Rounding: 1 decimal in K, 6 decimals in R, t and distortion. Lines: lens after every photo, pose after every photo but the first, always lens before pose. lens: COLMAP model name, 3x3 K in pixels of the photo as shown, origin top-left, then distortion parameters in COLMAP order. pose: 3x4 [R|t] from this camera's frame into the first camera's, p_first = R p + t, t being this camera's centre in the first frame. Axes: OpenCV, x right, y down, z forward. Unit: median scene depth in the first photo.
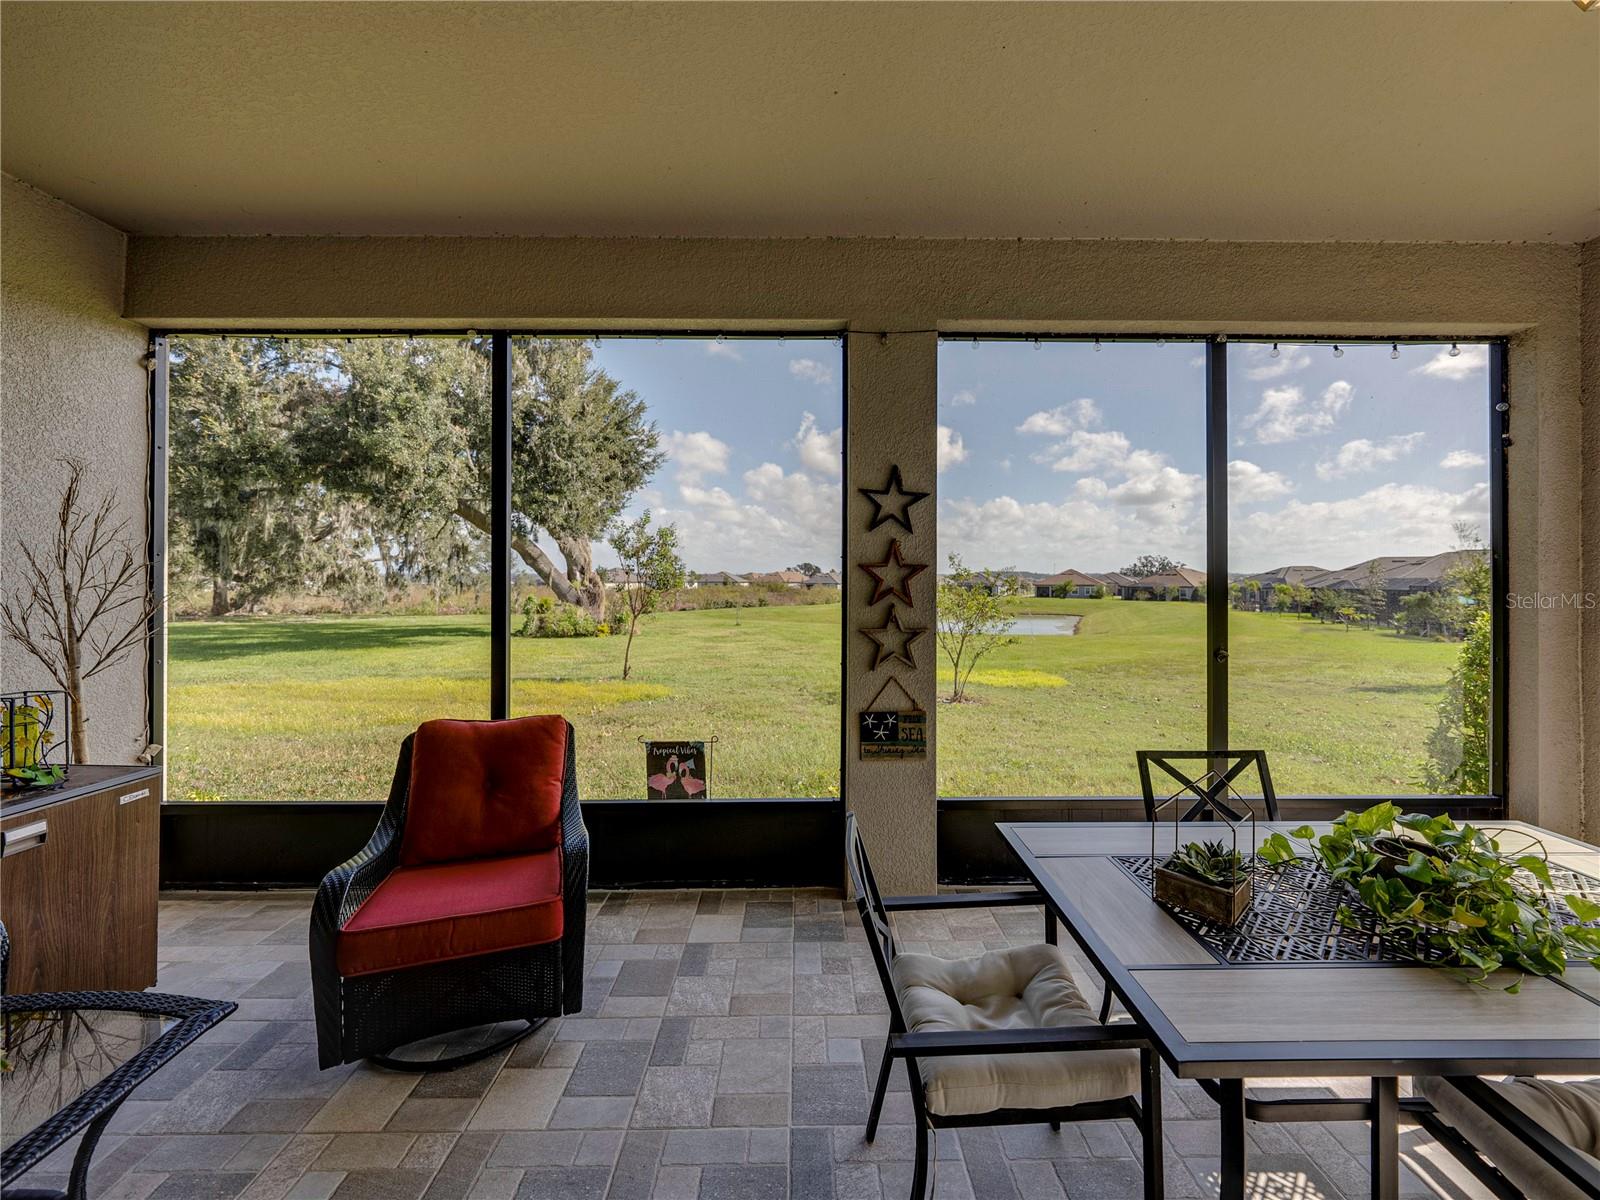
lens RADIAL K [[631.4, 0, 815.0], [0, 631.4, 574.6], [0, 0, 1]] dist [-0.002232, -0.000080]
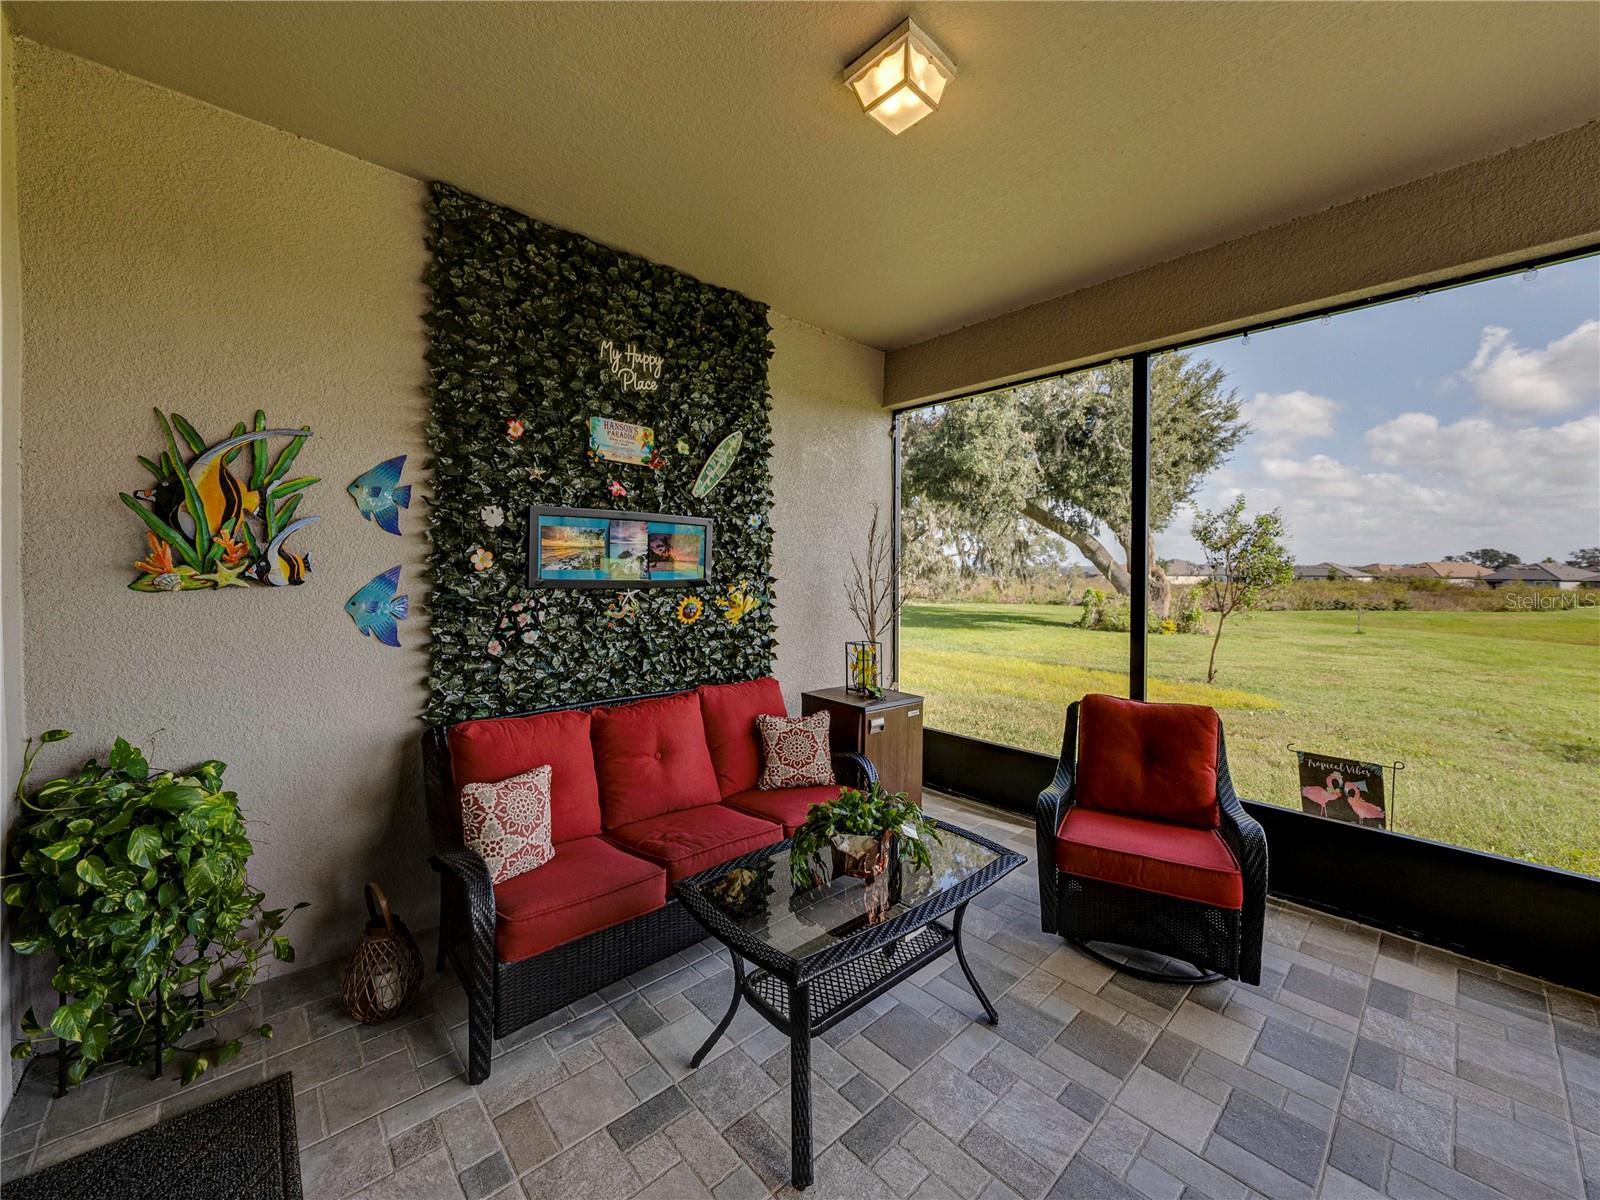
lens RADIAL K [[630.3, 0, 792.1], [0, 630.3, 577.0], [0, 0, 1]] dist [-0.001766, 0.000267]
pose [[0.662978, 0.011065, -0.748557, -0.011944], [0.001262, 0.999873, 0.015898, -0.001883], [0.748638, -0.011485, 0.662879, -0.032558]]
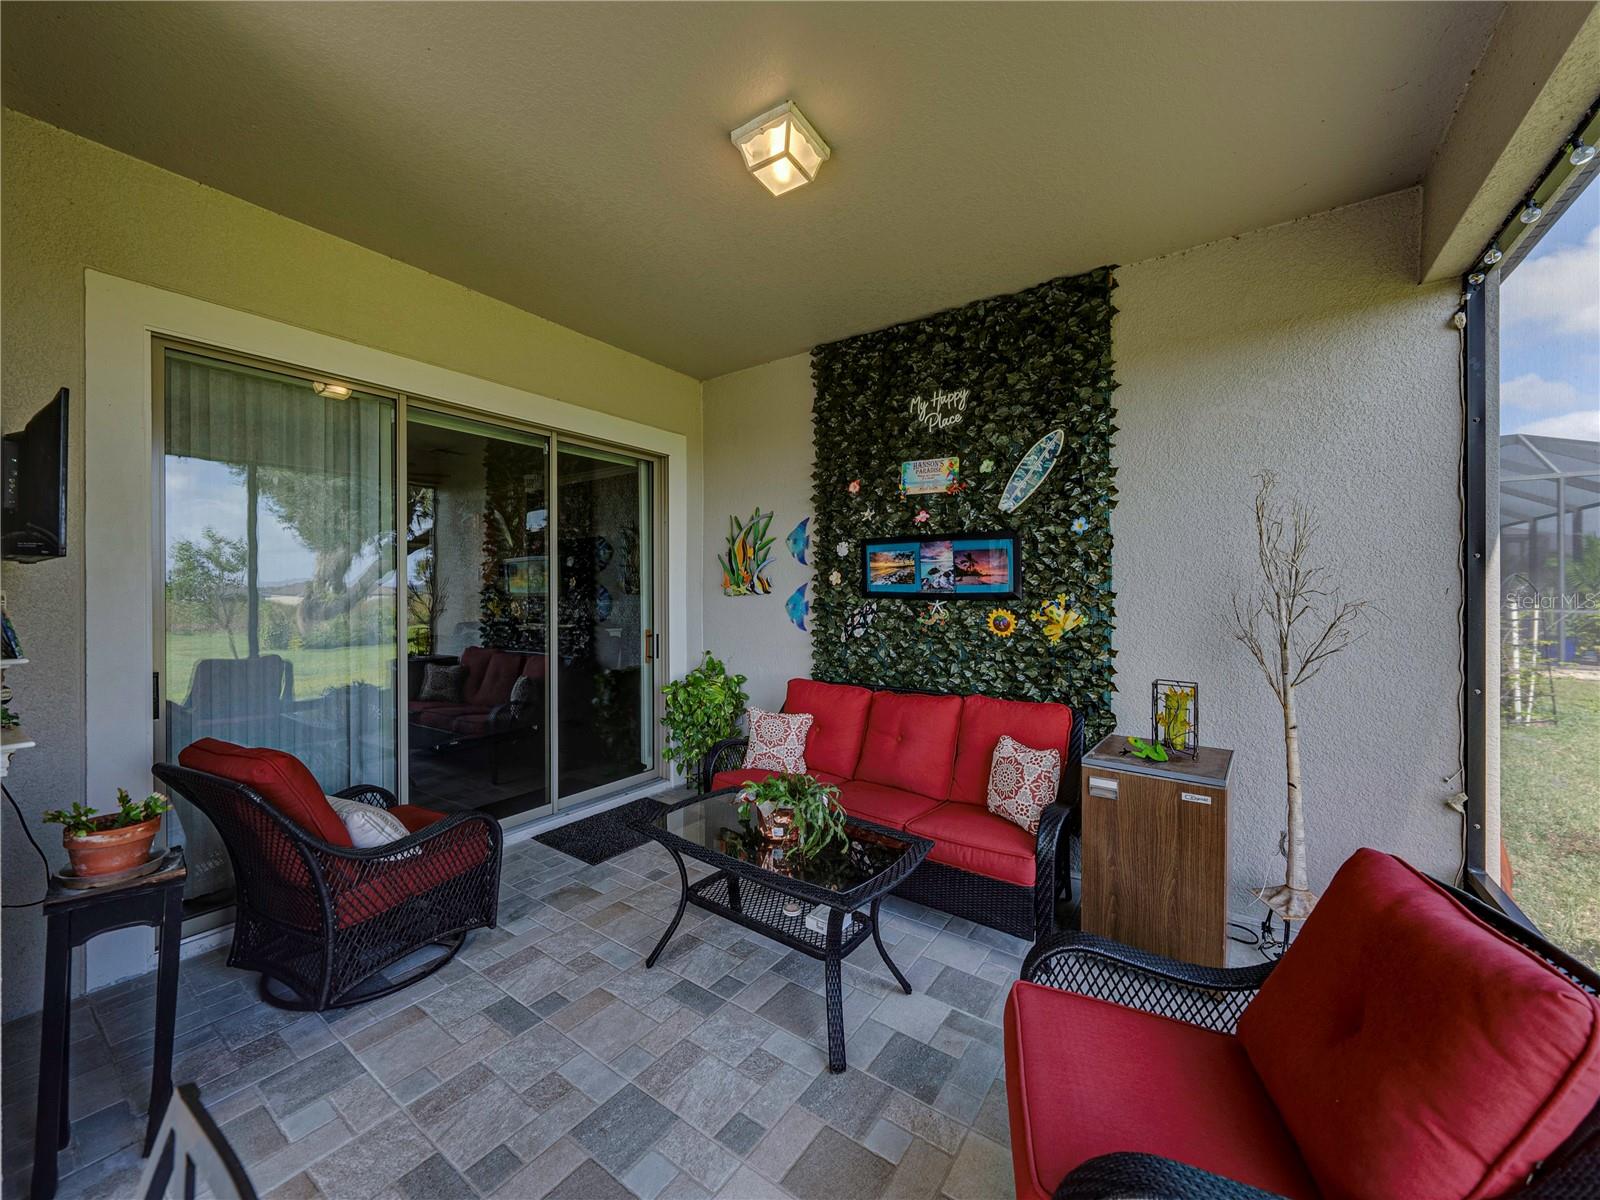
lens RADIAL K [[618.7, 0, 799.3], [0, 618.7, 590.9], [0, 0, 1]] dist [-0.000823, -0.000048]
pose [[-0.592965, 0.003918, -0.805219, 0.013924], [0.009098, 0.999957, -0.001834, 0.000990], [0.805177, -0.008414, -0.592975, 0.126846]]
